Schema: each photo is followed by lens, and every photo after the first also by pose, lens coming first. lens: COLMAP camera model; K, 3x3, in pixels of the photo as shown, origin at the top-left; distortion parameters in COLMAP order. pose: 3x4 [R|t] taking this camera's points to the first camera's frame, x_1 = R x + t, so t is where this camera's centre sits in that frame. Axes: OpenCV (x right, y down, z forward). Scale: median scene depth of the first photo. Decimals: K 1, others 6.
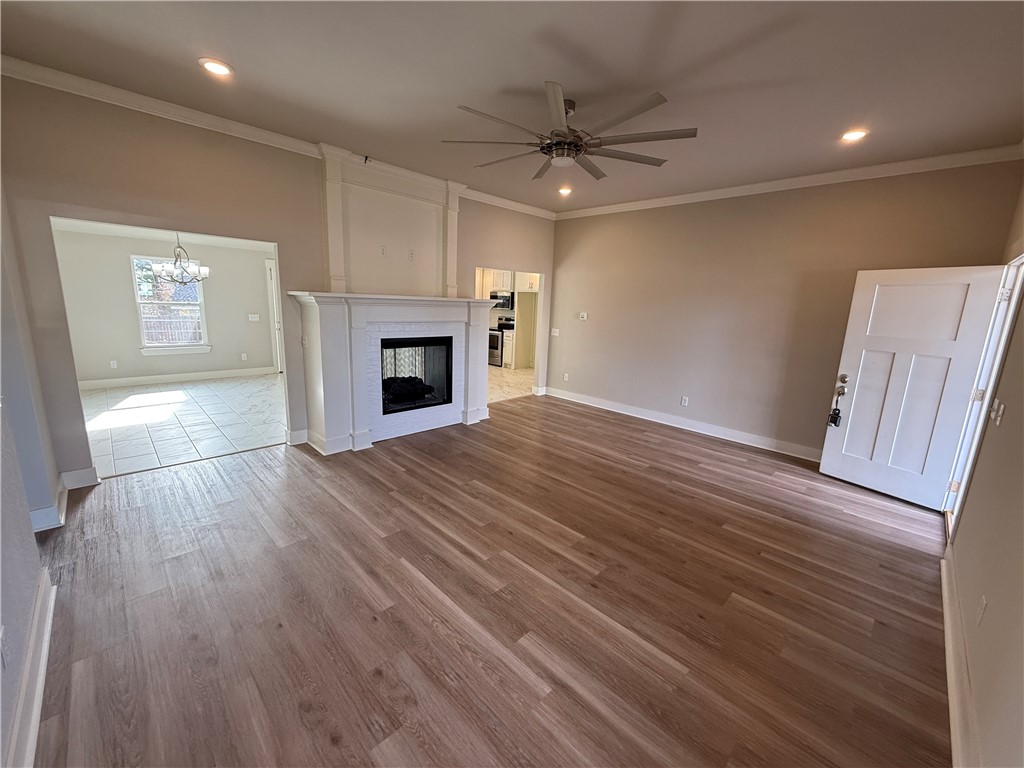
lens RADIAL K [[408.2, 0, 509.1], [0, 408.2, 383.1], [0, 0, 1]] dist [-0.001044, 0.000060]
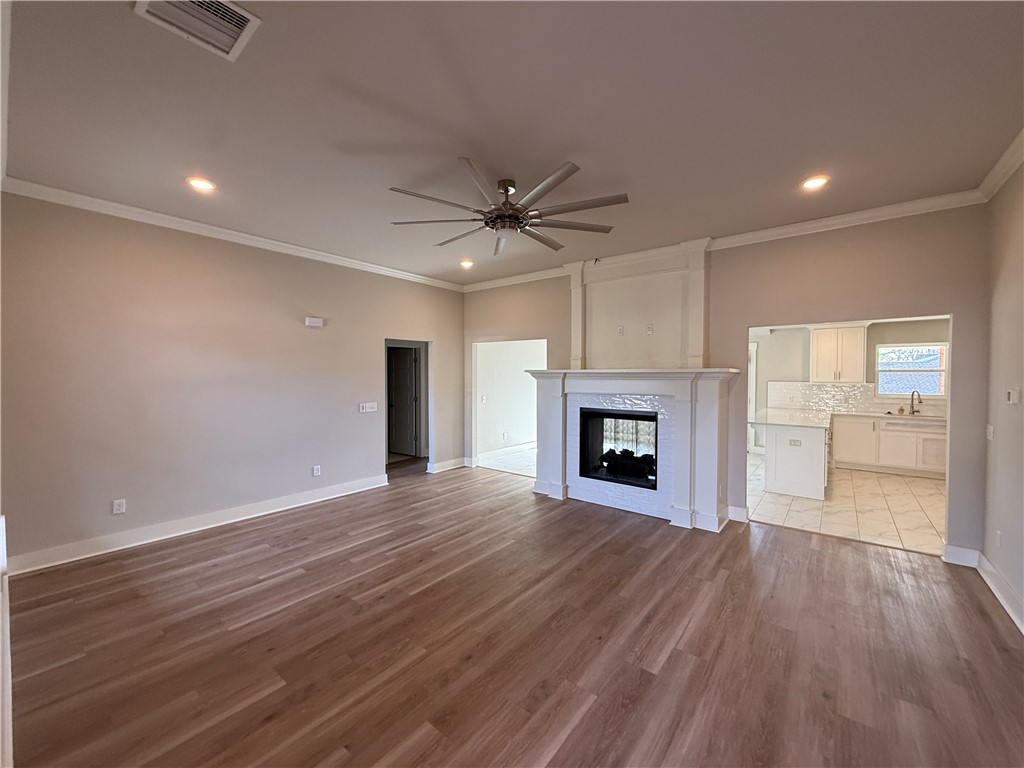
lens RADIAL K [[408.2, 0, 509.1], [0, 408.2, 383.1], [0, 0, 1]] dist [-0.001044, 0.000060]
pose [[0.113399, -0.018076, -0.993385, 1.167360], [-0.194931, 0.979998, -0.040085, -0.132473], [0.974240, 0.198187, 0.107607, 0.985038]]
